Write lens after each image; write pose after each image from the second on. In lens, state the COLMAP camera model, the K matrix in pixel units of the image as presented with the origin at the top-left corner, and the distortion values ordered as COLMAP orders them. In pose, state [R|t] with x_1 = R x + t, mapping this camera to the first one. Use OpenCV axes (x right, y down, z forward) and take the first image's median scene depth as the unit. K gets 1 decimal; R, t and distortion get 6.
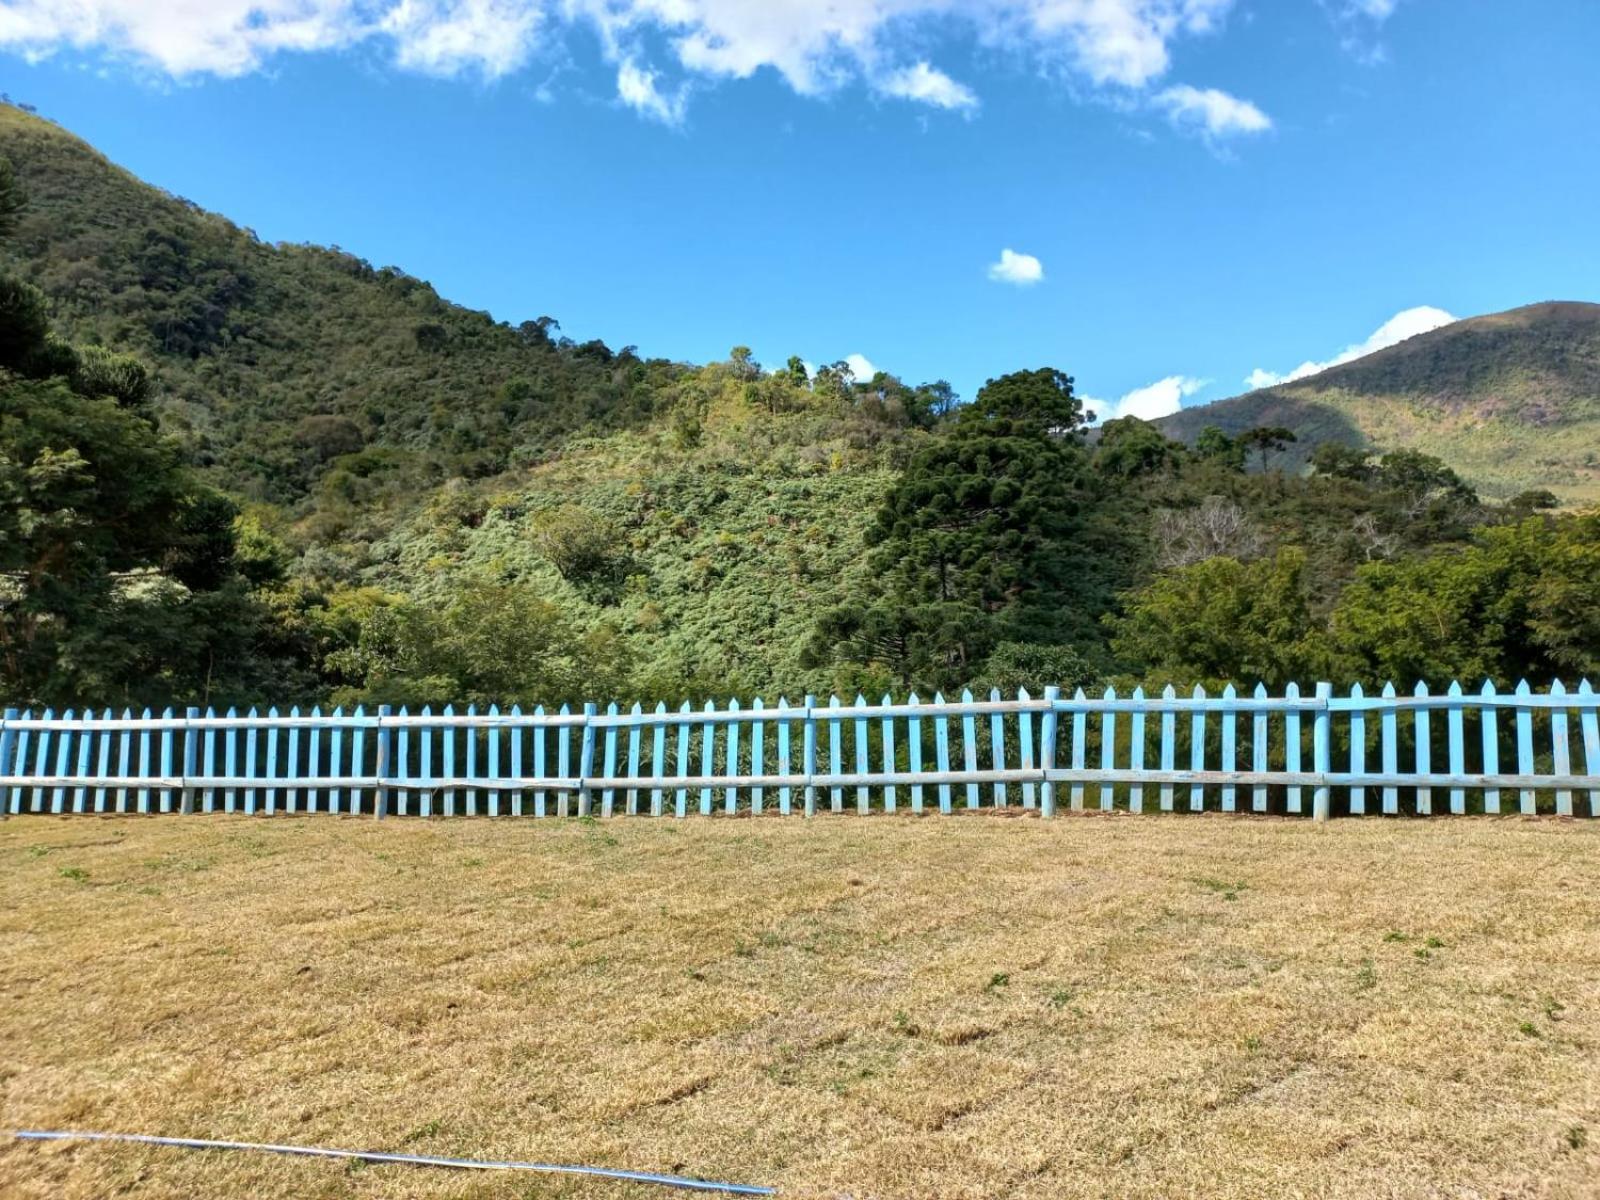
lens RADIAL K [[1211.2, 0, 790.8], [0, 1211.2, 611.2], [0, 0, 1]] dist [0.066835, -0.027664]
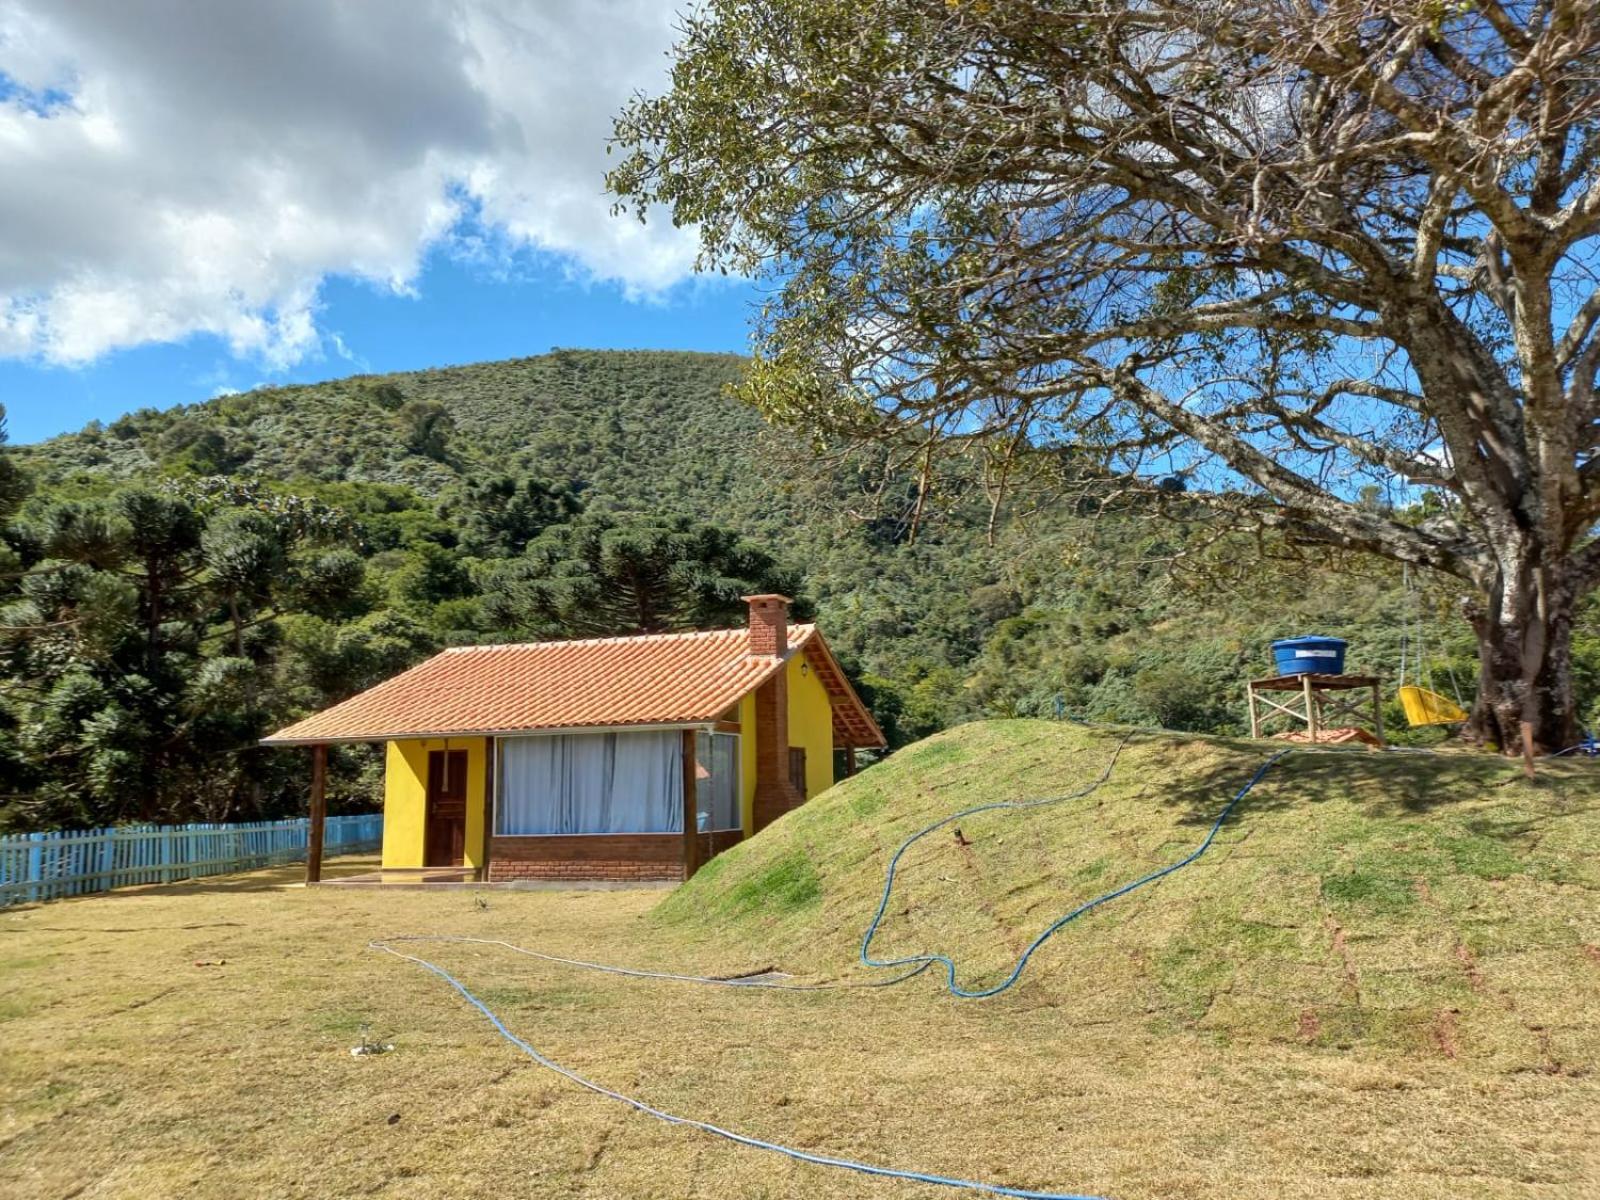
lens RADIAL K [[1211.2, 0, 754.6], [0, 1211.2, 609.7], [0, 0, 1]] dist [0.066835, -0.027664]
pose [[0.836696, -0.069927, -0.543185, 0.096886], [0.013187, 0.994100, -0.107663, -0.012473], [0.547508, 0.082919, 0.832682, -0.169242]]
